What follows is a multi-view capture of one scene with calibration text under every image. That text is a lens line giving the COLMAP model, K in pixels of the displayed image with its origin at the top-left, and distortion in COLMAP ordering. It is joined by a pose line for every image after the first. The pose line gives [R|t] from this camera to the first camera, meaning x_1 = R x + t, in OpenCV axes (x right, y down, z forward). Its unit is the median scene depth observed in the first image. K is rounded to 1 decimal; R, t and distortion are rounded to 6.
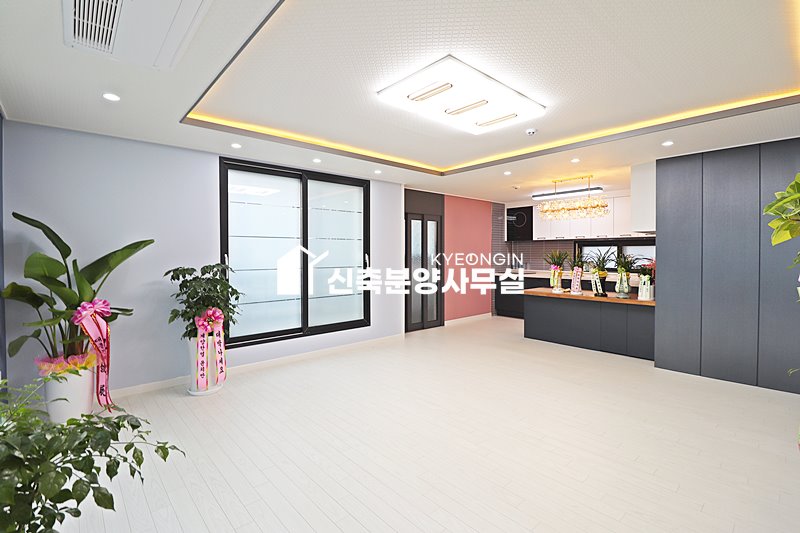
lens RADIAL K [[381.2, 0, 407.0], [0, 381.2, 263.0], [0, 0, 1]] dist [0.024748, -0.001154]
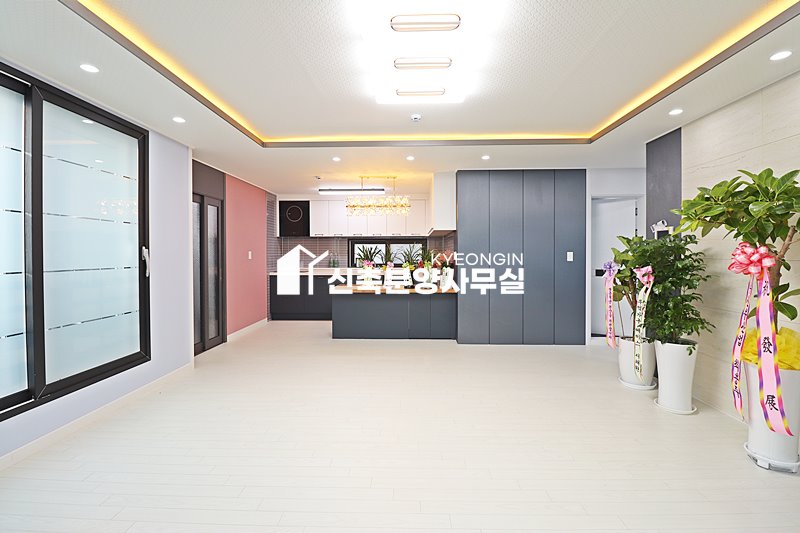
lens RADIAL K [[371.8, 0, 401.2], [0, 371.8, 257.0], [0, 0, 1]] dist [-0.006077, -0.001503]
pose [[0.698234, -0.005636, 0.715848, -0.243645], [0.017795, 0.999797, -0.009486, 0.006628], [-0.715649, 0.019362, 0.698192, 0.267824]]
